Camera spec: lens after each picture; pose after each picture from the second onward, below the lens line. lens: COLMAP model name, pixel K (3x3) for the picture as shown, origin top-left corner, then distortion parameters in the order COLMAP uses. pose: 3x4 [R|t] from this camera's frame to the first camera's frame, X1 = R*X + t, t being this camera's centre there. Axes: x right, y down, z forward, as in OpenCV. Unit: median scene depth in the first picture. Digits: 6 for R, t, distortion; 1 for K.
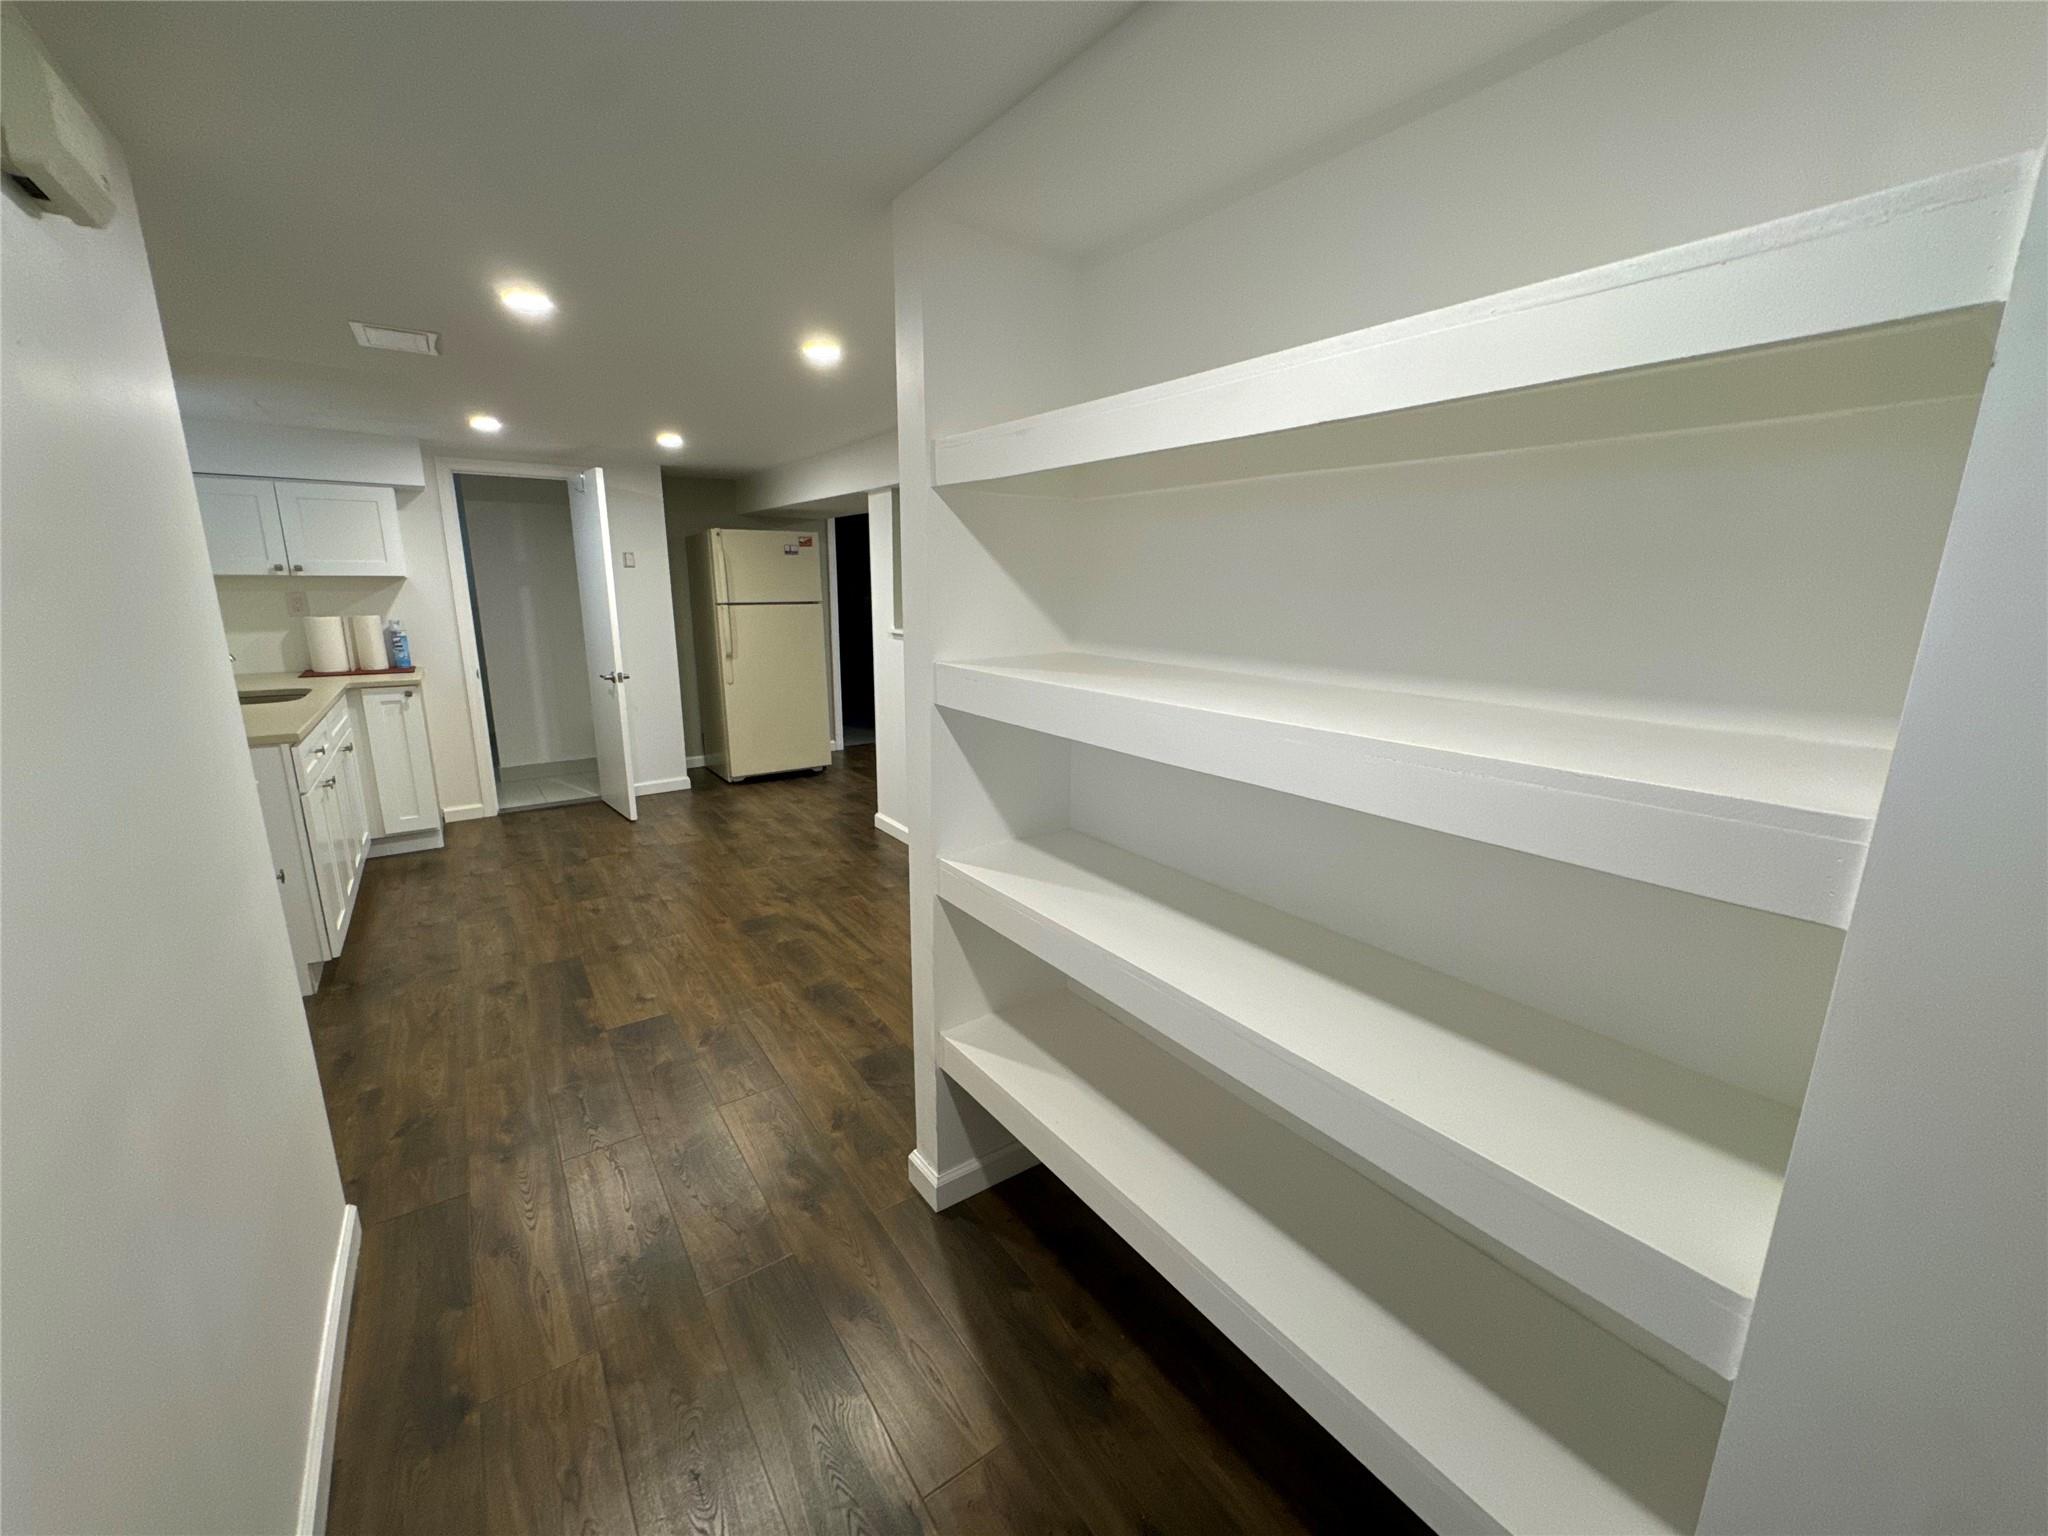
lens RADIAL K [[813.1, 0, 1020.8], [0, 813.1, 766.1], [0, 0, 1]] dist [-0.001059, 0.000396]
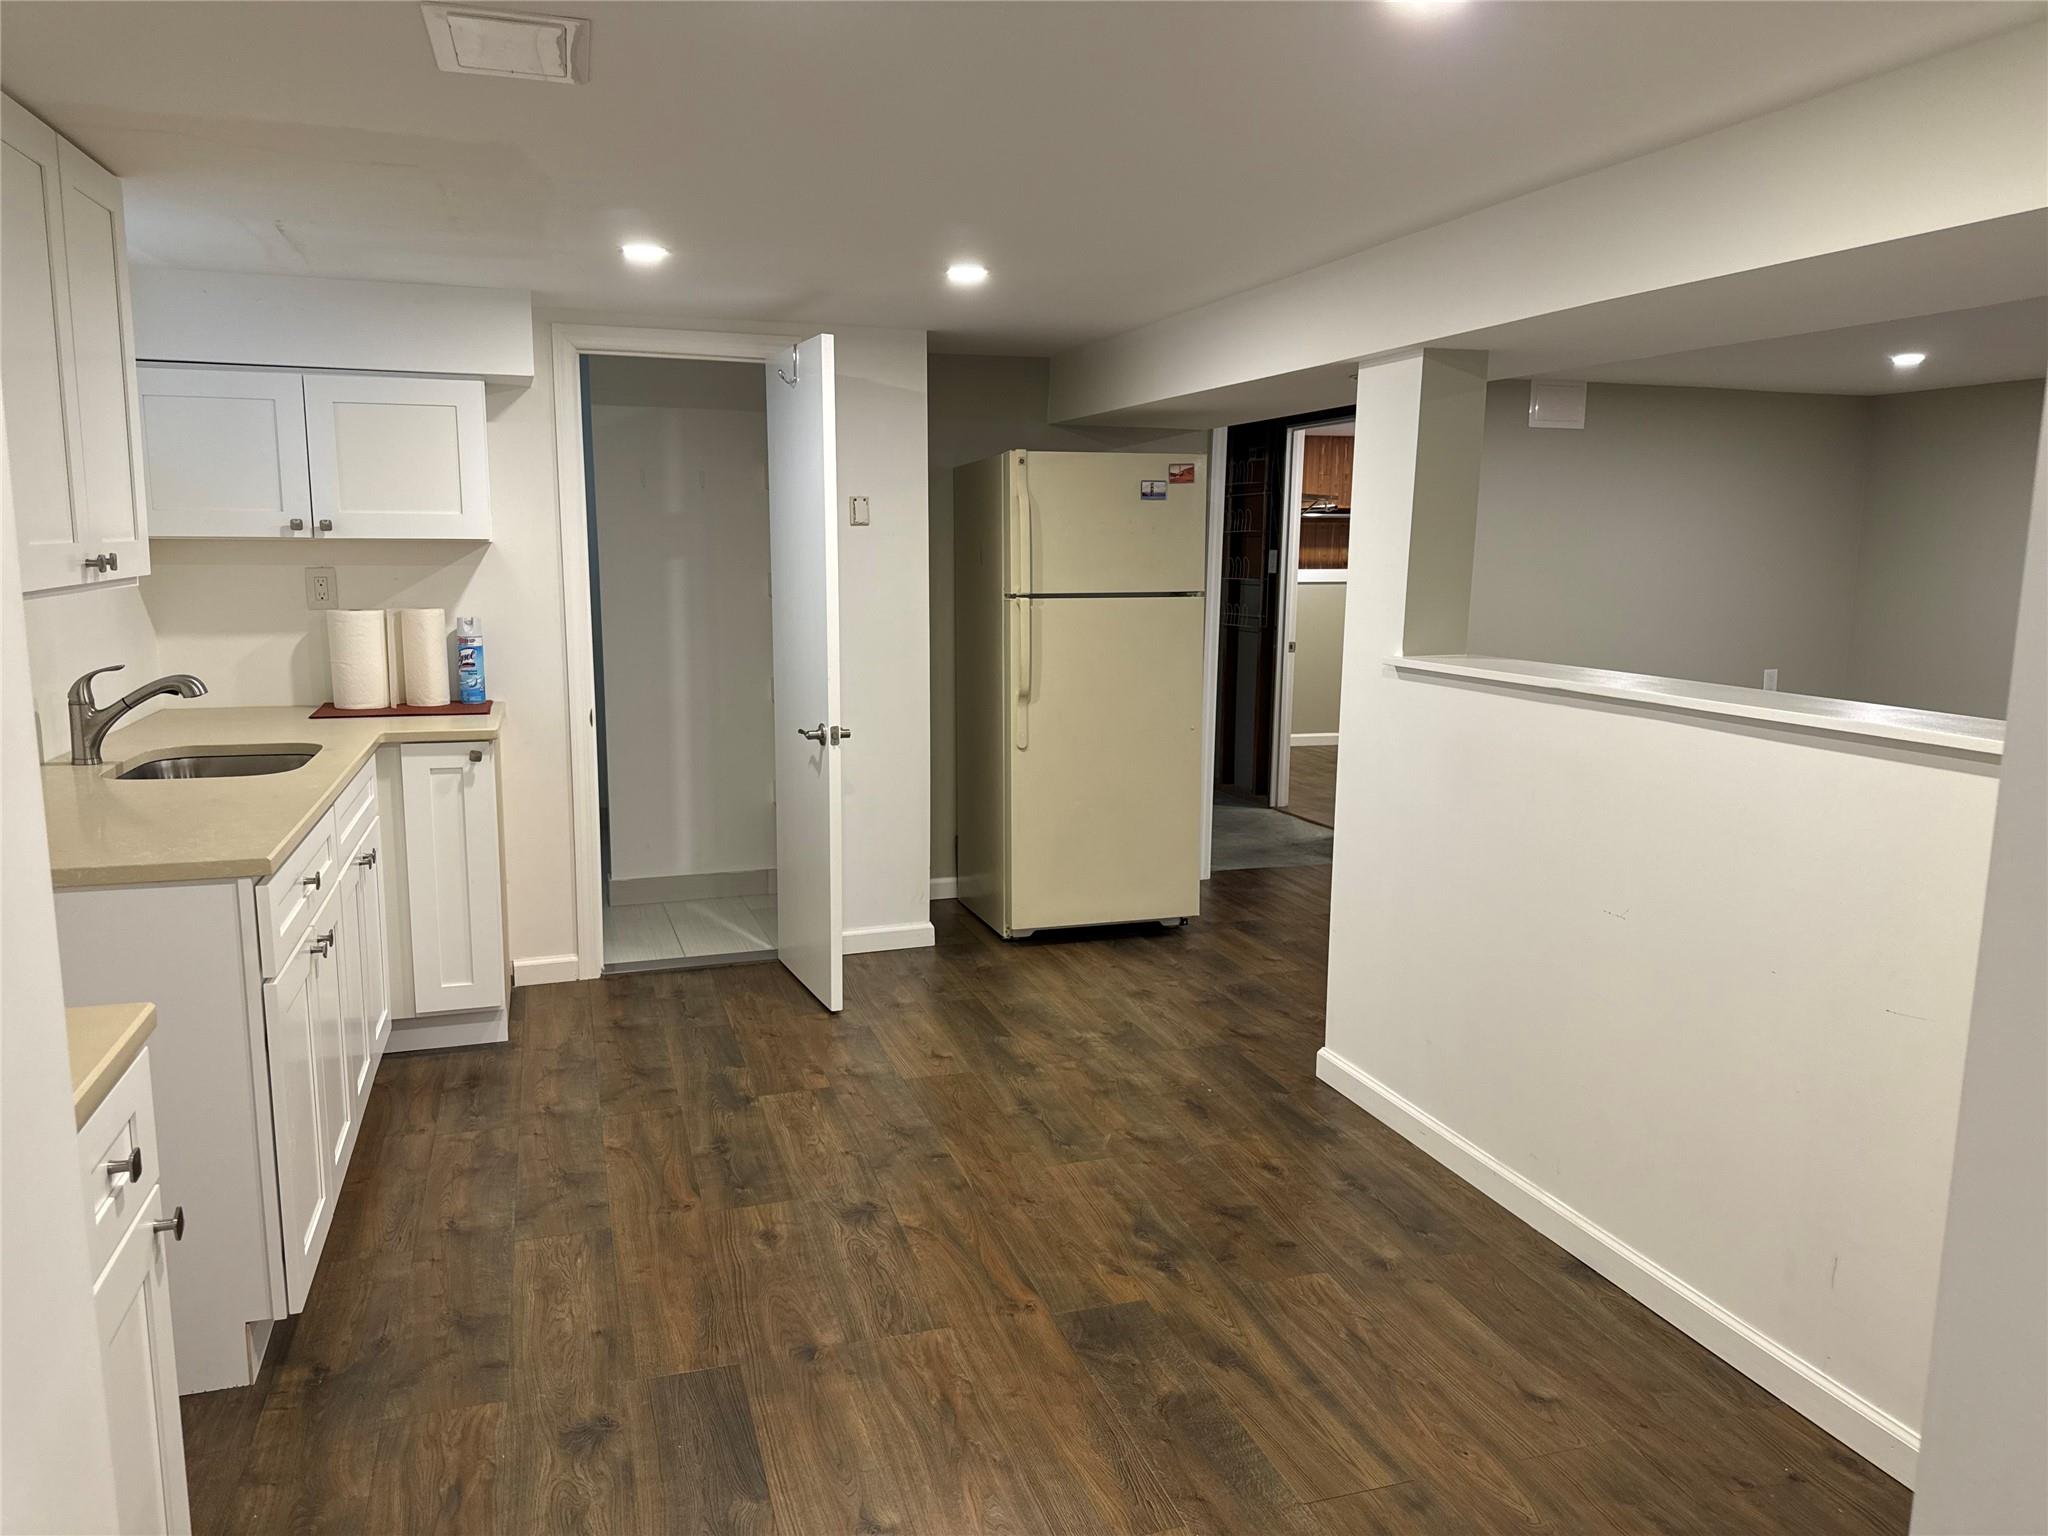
lens RADIAL K [[1433.5, 0, 1027.8], [0, 1433.5, 770.4], [0, 0, 1]] dist [0.132922, -0.225517]
pose [[0.958342, 0.045633, -0.281955, -0.126158], [-0.064624, 0.996198, -0.058424, -0.045438], [0.278217, 0.074211, 0.957647, 0.173044]]
